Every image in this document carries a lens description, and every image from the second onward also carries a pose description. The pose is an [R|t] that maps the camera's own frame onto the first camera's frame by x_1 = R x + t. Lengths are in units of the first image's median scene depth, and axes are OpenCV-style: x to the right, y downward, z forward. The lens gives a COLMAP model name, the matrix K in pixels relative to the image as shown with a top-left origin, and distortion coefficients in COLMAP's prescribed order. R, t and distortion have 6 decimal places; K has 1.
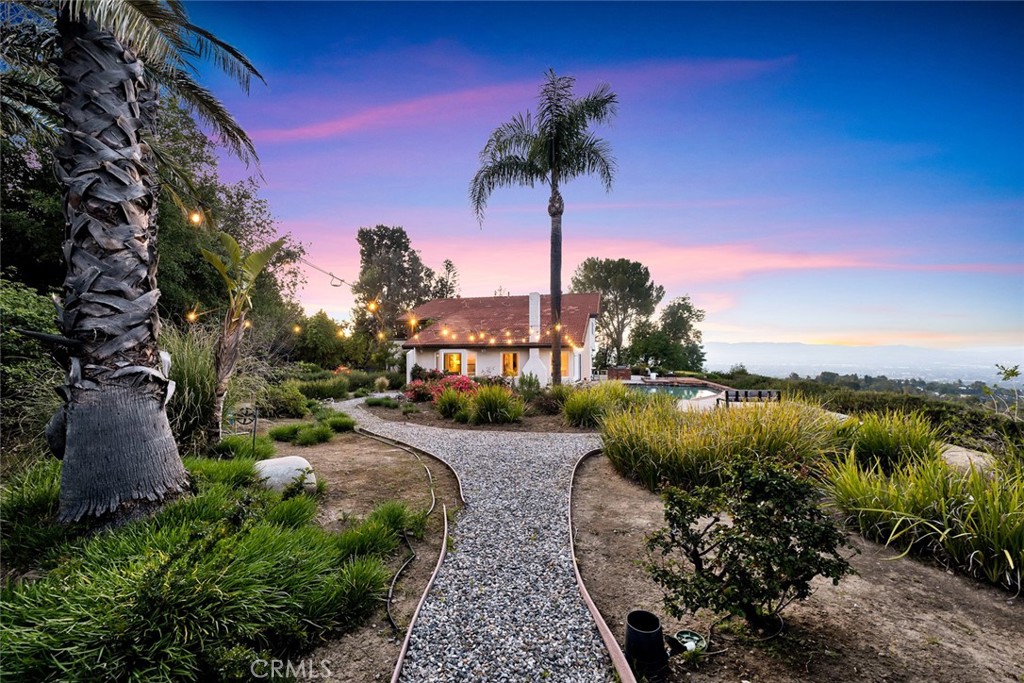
lens RADIAL K [[424.0, 0, 509.9], [0, 424.0, 347.2], [0, 0, 1]] dist [-0.001367, 0.000054]
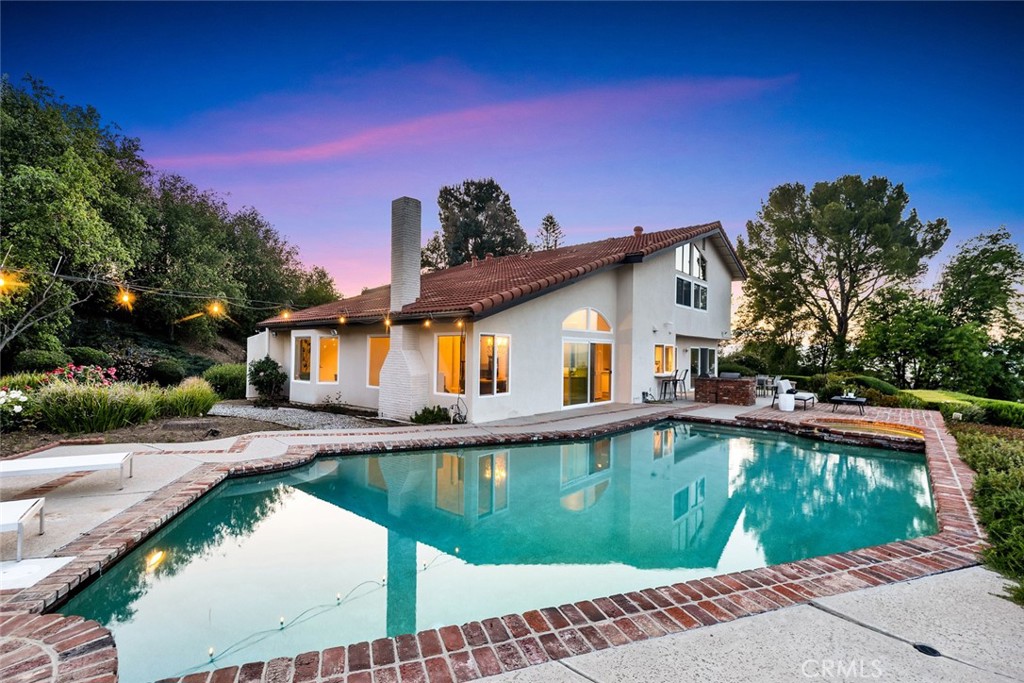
lens RADIAL K [[471.0, 0, 505.9], [0, 471.0, 348.7], [0, 0, 1]] dist [-0.002208, -0.000240]
pose [[0.887467, 0.013208, -0.460683, 0.158511], [-0.007227, 0.999865, 0.014743, 0.007713], [0.460816, -0.009755, 0.887442, 0.258044]]
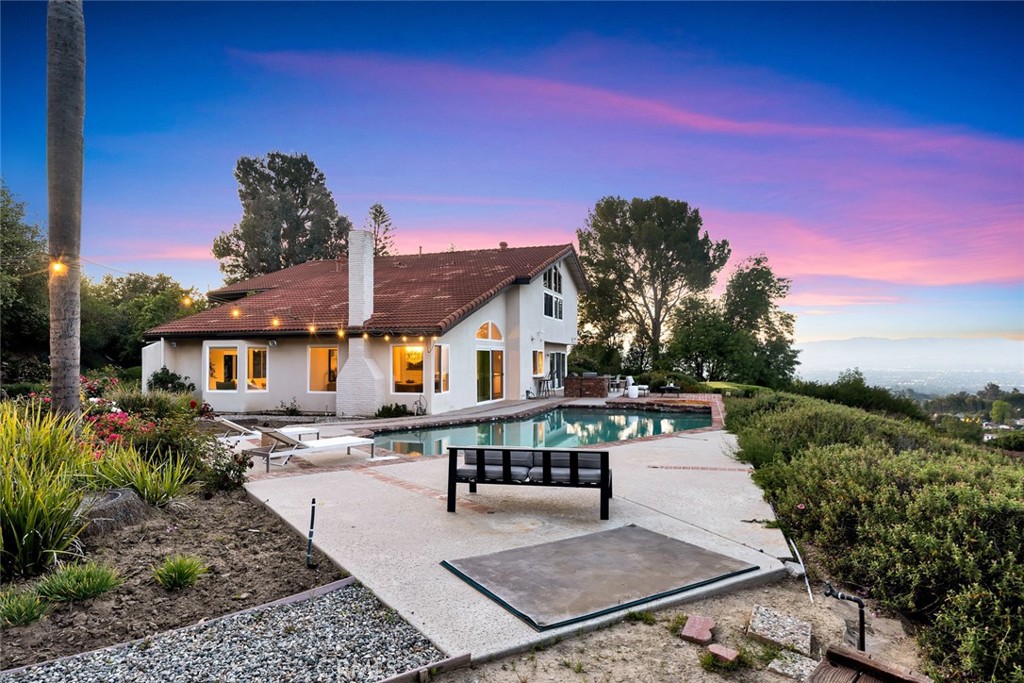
lens RADIAL K [[606.4, 0, 508.3], [0, 606.4, 342.2], [0, 0, 1]] dist [-0.007947, -0.001245]
pose [[0.996308, -0.001363, -0.085835, 0.127042], [0.000957, 0.999988, -0.004763, 0.004897], [0.085840, 0.004663, 0.996298, 0.115708]]
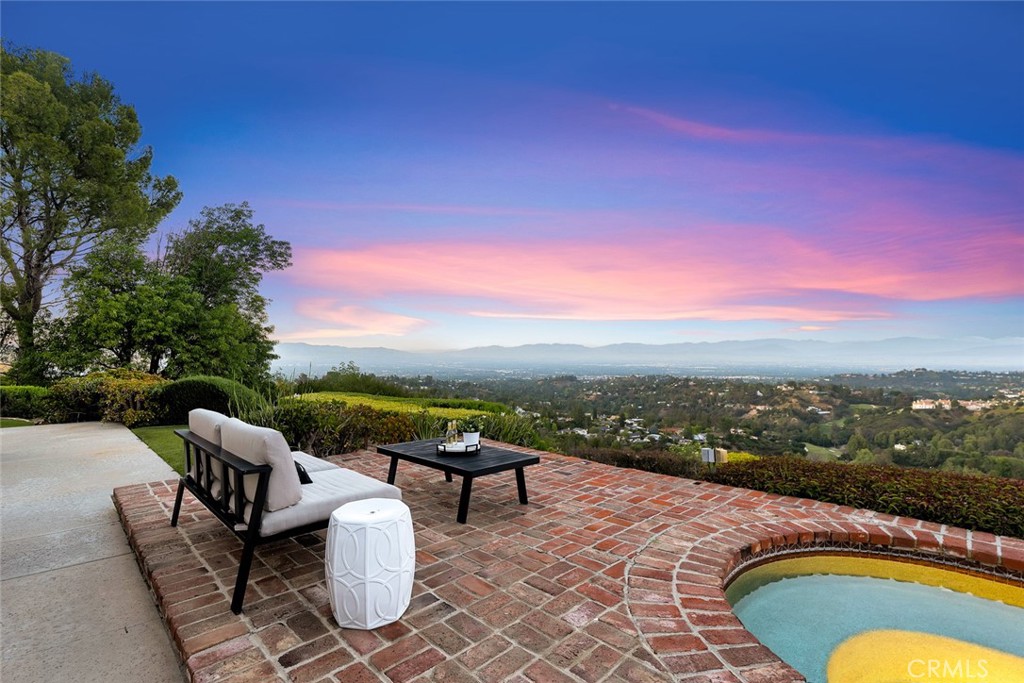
lens RADIAL K [[471.0, 0, 516.9], [0, 471.0, 354.6], [0, 0, 1]] dist [-0.002208, -0.000240]
pose [[0.525041, 0.006698, 0.851050, 0.148501], [-0.022274, 0.999735, 0.005874, 0.018836], [-0.850785, -0.022040, 0.525051, 0.483167]]
